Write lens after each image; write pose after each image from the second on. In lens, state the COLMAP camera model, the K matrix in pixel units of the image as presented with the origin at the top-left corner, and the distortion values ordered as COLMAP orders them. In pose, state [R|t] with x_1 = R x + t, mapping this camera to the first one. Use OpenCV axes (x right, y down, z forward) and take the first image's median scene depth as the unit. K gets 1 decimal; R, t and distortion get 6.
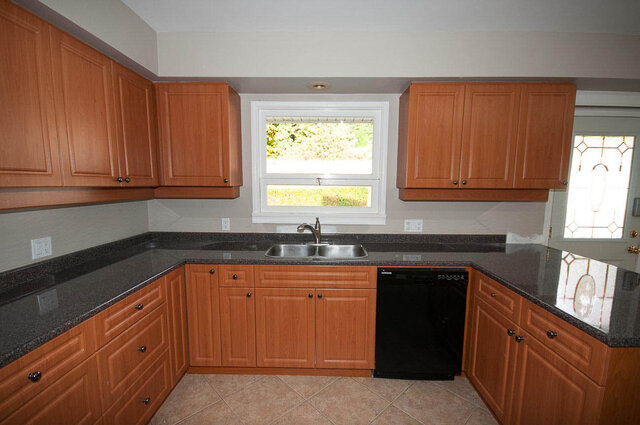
lens RADIAL K [[287.0, 0, 321.1], [0, 287.0, 217.9], [0, 0, 1]] dist [-0.002436, 0.000270]
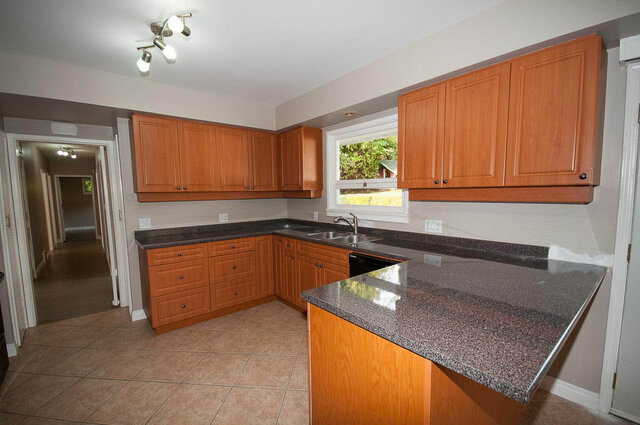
lens RADIAL K [[287.0, 0, 319.5], [0, 287.0, 213.8], [0, 0, 1]] dist [-0.002436, 0.000270]
pose [[0.653728, 0.042703, -0.755524, 0.823638], [-0.069209, 0.997596, -0.003500, 0.015503], [0.753558, 0.054577, 0.655112, 0.041239]]
